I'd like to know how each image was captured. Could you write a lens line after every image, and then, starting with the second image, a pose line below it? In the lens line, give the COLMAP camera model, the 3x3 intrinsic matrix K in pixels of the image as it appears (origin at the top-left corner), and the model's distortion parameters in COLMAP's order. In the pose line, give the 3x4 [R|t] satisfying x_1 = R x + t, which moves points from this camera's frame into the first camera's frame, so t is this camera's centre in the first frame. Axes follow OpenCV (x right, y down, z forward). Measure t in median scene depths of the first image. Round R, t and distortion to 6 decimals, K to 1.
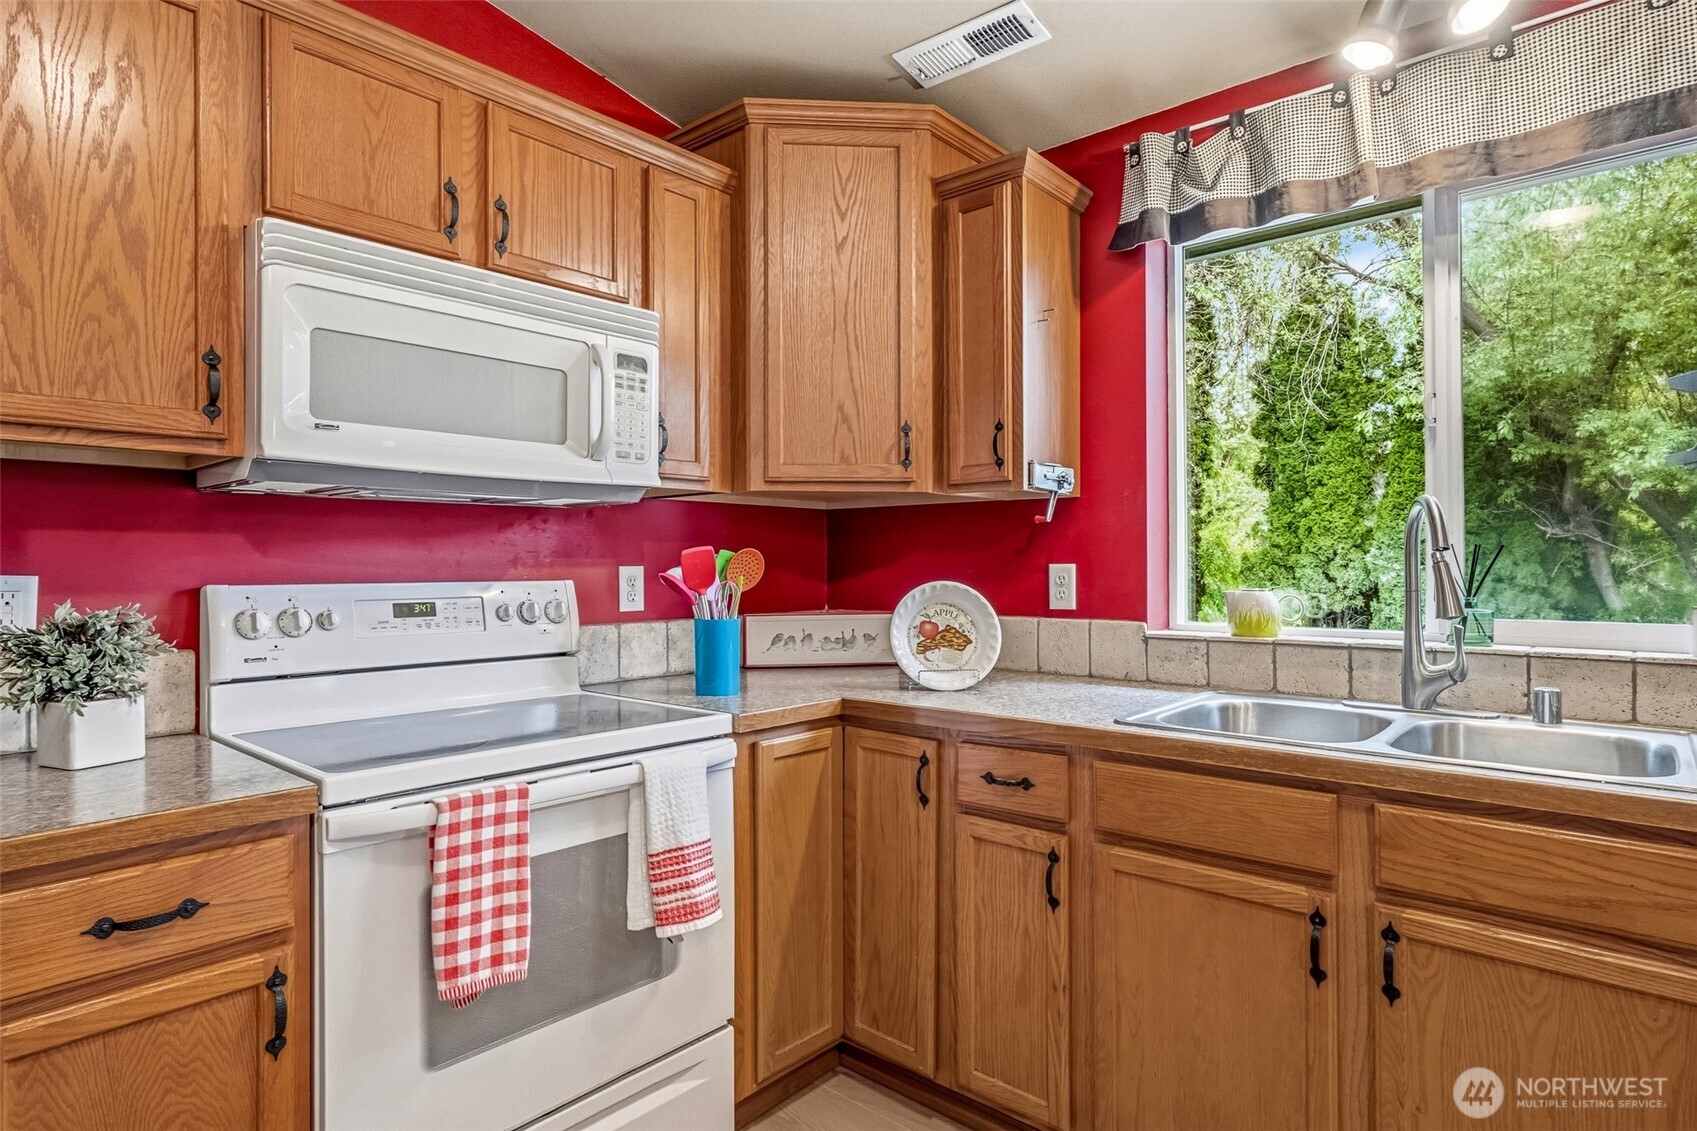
lens RADIAL K [[907.4, 0, 847.2], [0, 907.4, 559.6], [0, 0, 1]] dist [-0.009134, 0.005050]
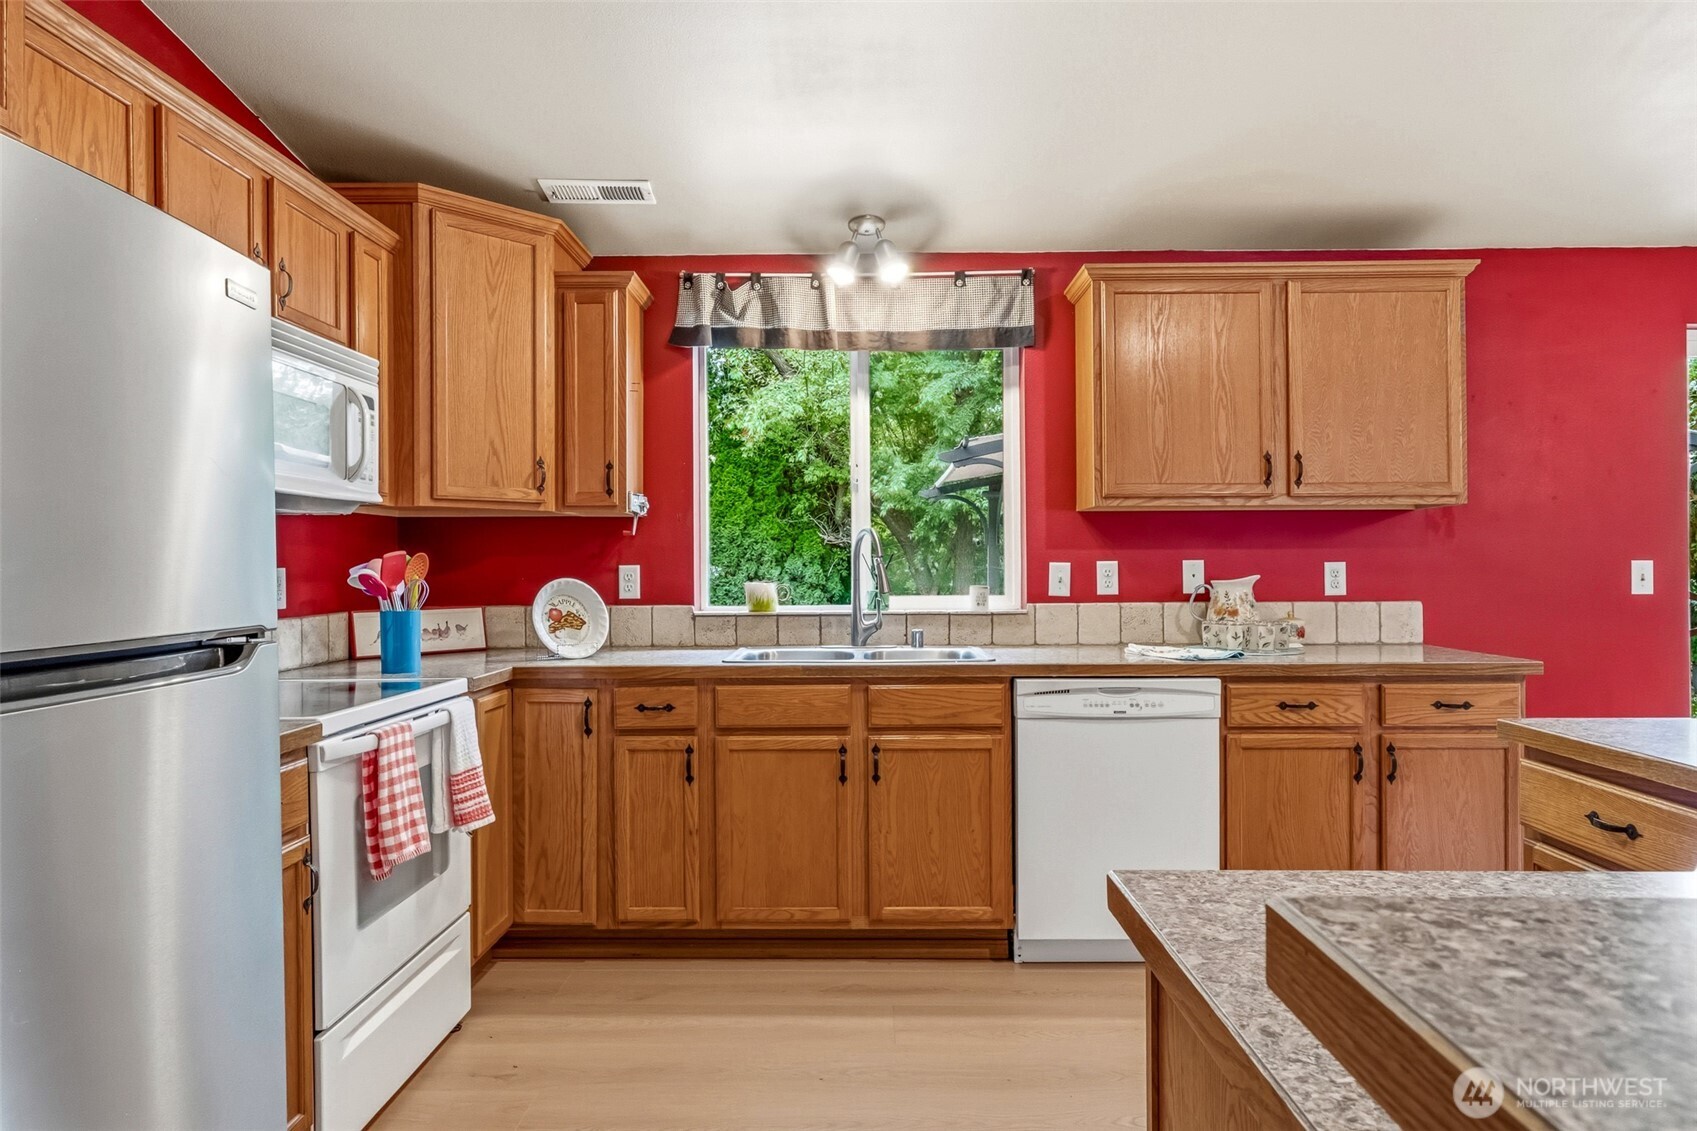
lens RADIAL K [[1037.5, 0, 848.0], [0, 1037.5, 565.3], [0, 0, 1]] dist [-0.009363, 0.005932]
pose [[0.759654, -0.001050, 0.650327, -0.661663], [-0.001507, 0.999993, 0.003375, -0.001241], [-0.650326, -0.003544, 0.759647, -0.495951]]
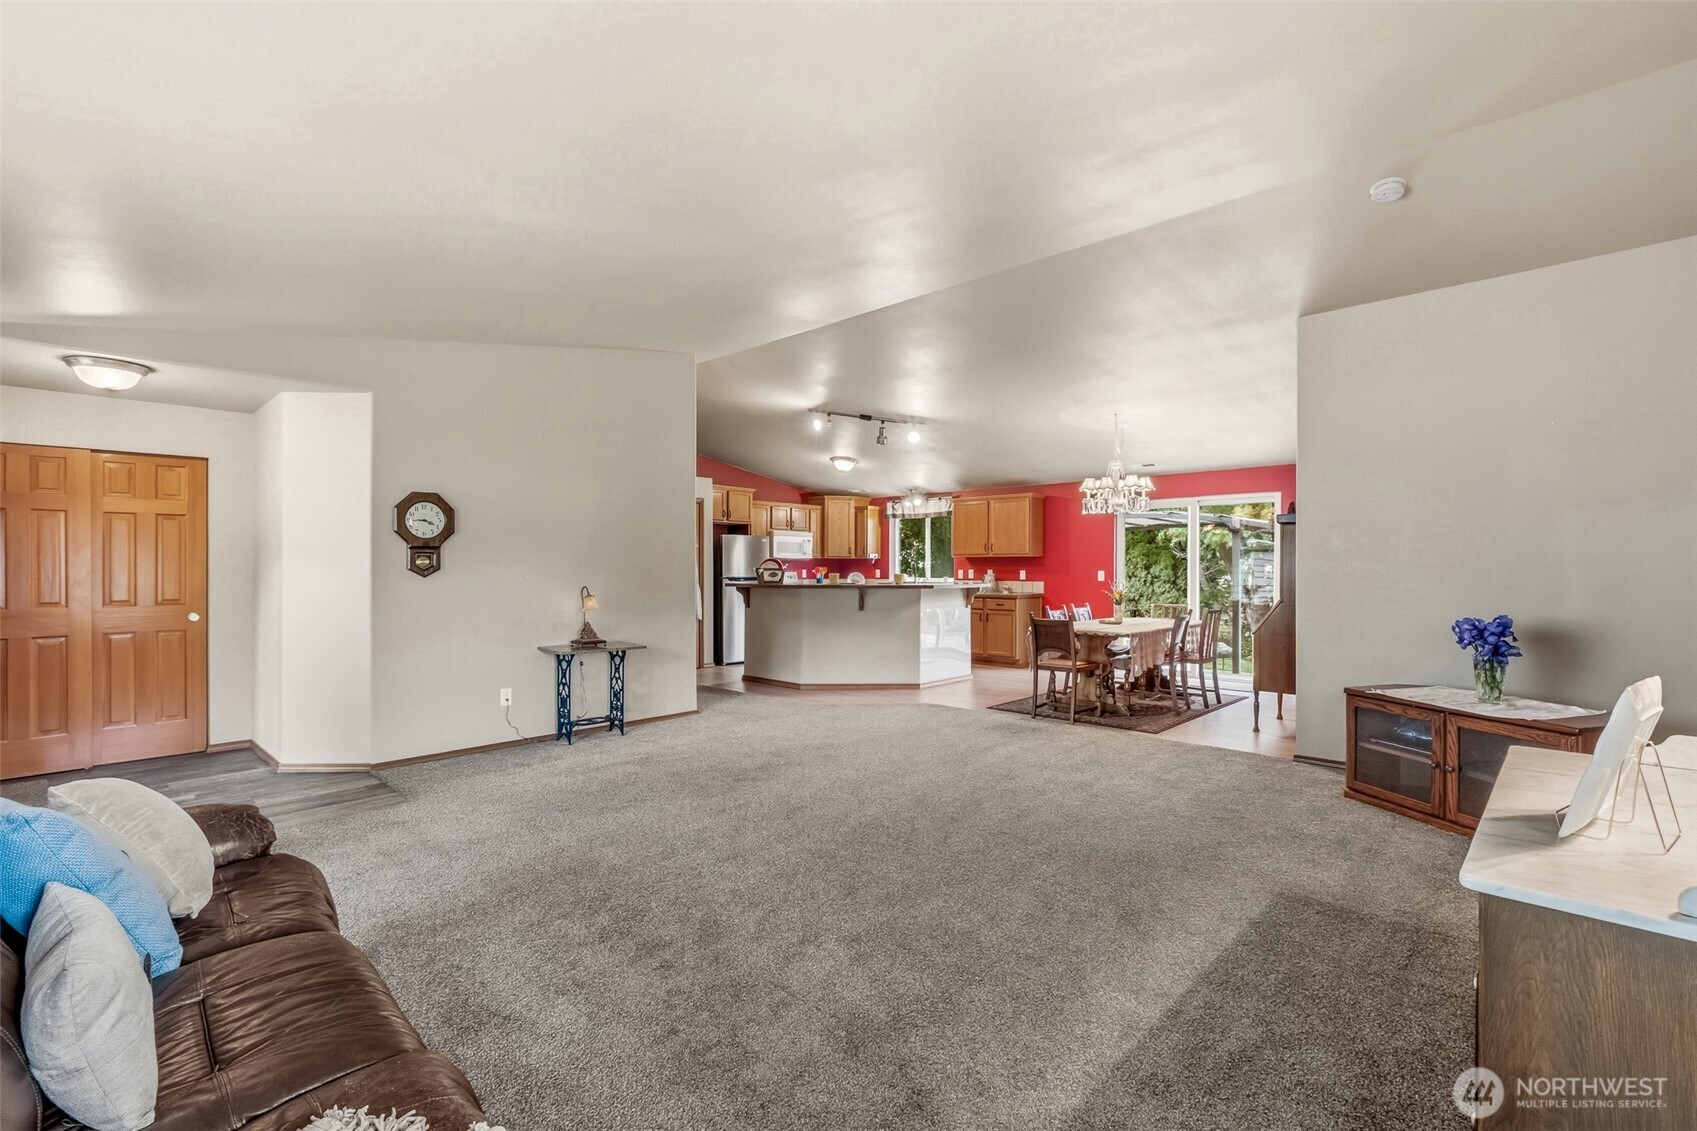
lens RADIAL K [[753.1, 0, 852.2], [0, 753.1, 568.2], [0, 0, 1]] dist [-0.004643, -0.000040]
pose [[0.999485, 0.005960, -0.031543, 0.283817], [-0.005735, 0.999958, 0.007208, -0.049841], [0.031585, -0.007023, 0.999476, -4.856626]]
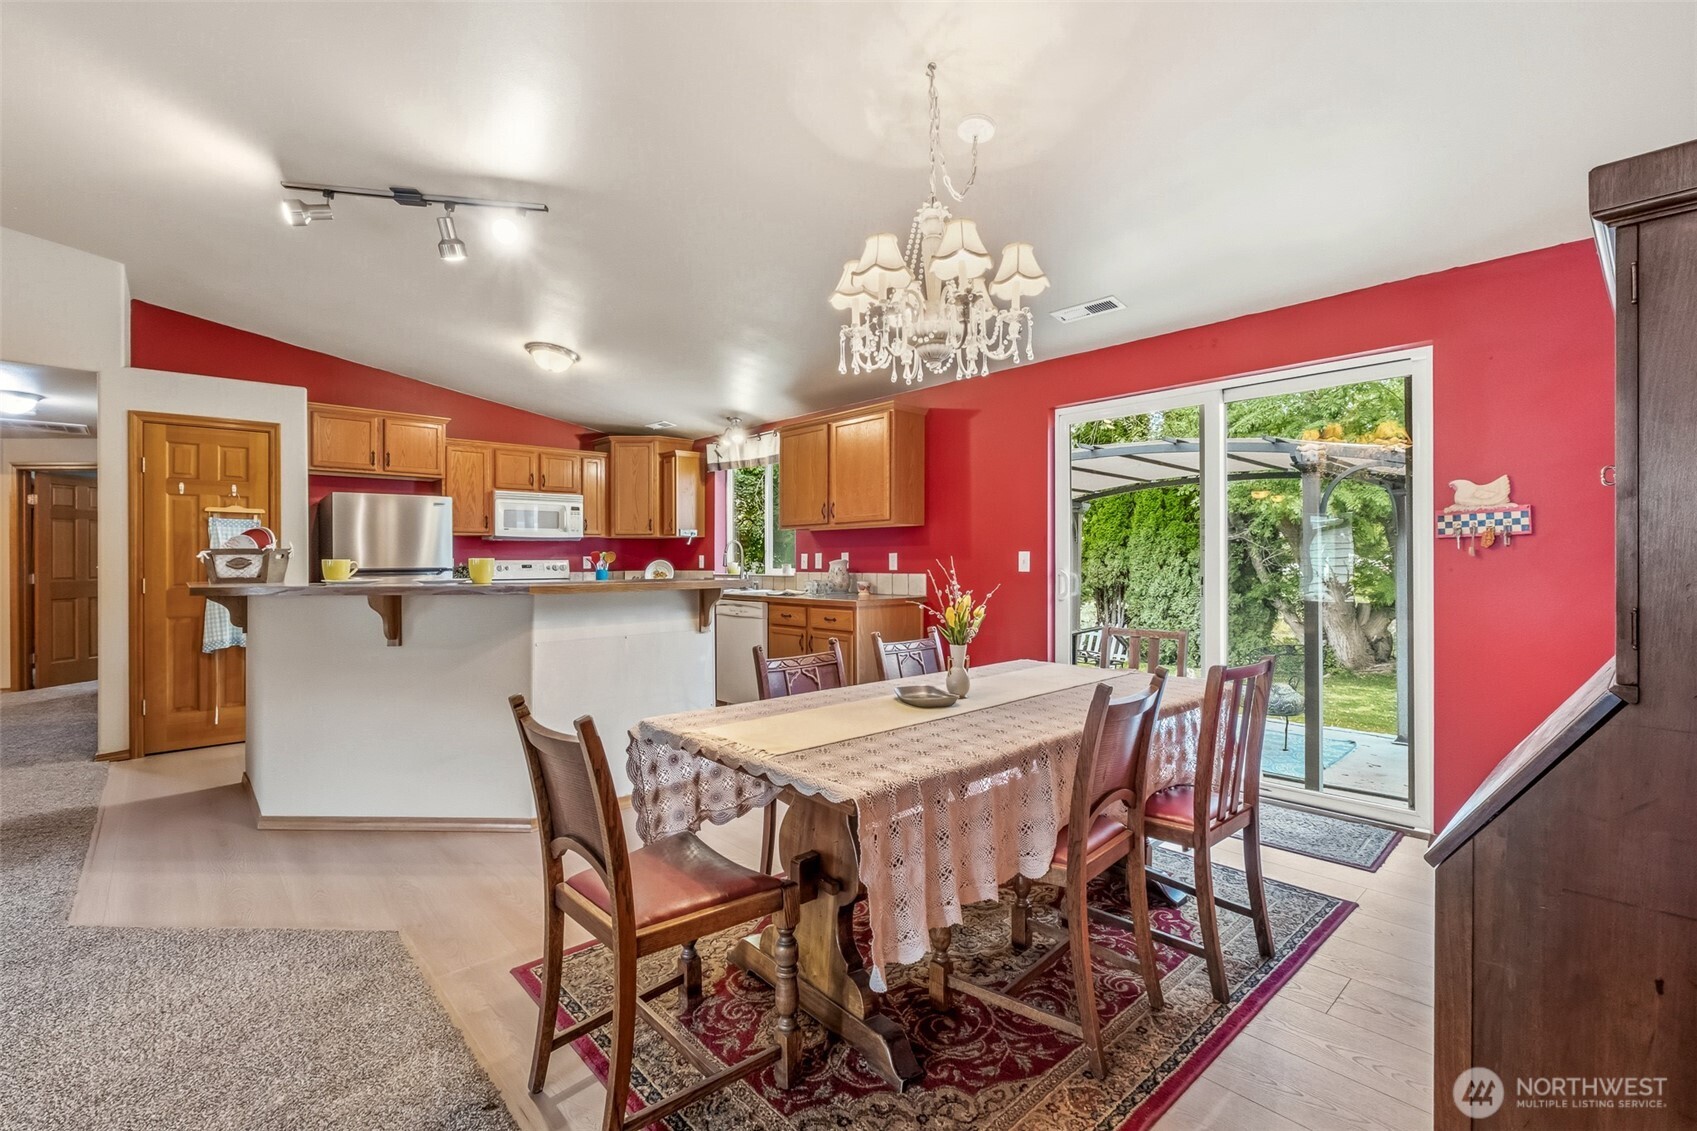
lens RADIAL K [[753.1, 0, 845.2], [0, 753.1, 555.0], [0, 0, 1]] dist [-0.004643, -0.000040]
pose [[0.994055, -0.001970, -0.108864, 1.423676], [0.002050, 0.999998, 0.000621, 0.001987], [0.108862, -0.000841, 0.994056, -2.405156]]
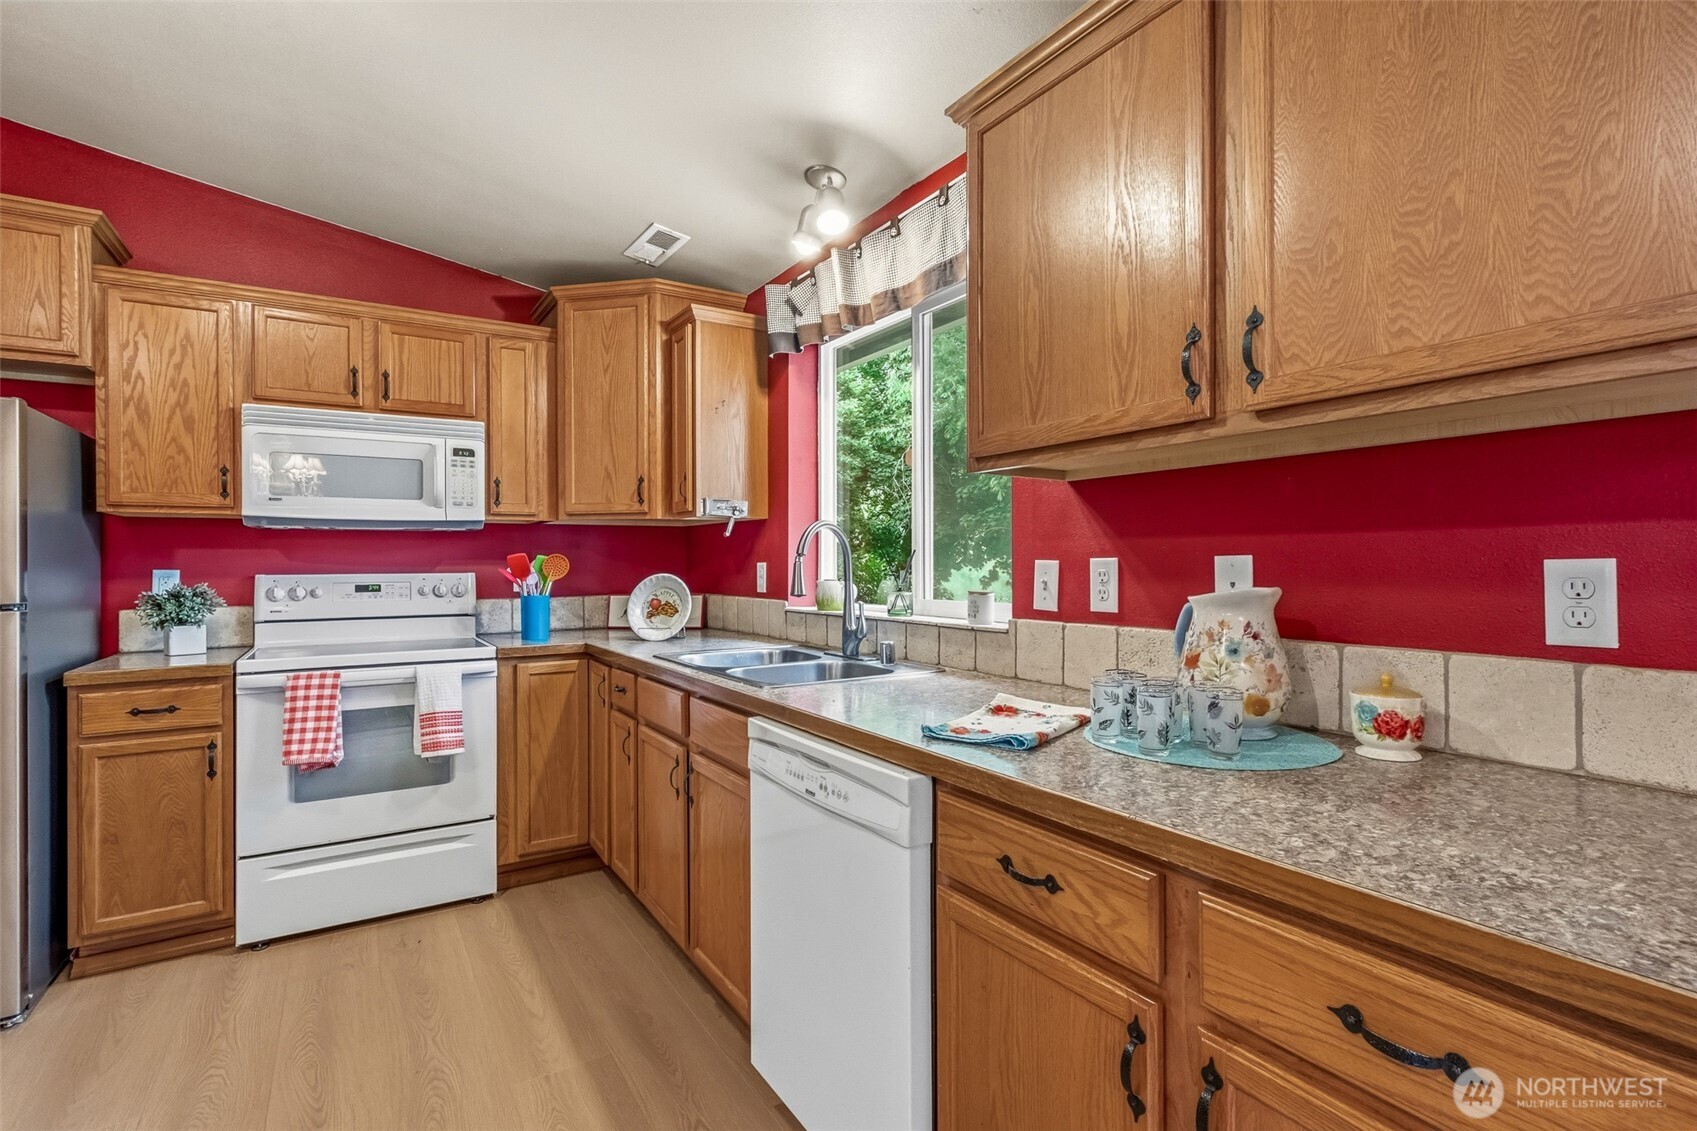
lens RADIAL K [[799.6, 0, 848.8], [0, 799.6, 559.4], [0, 0, 1]] dist [-0.001712, -0.002355]
pose [[0.959382, -0.003599, -0.282088, 0.954062], [0.005019, 0.999978, 0.004311, -0.007145], [0.282066, -0.005552, 0.959379, -0.311624]]
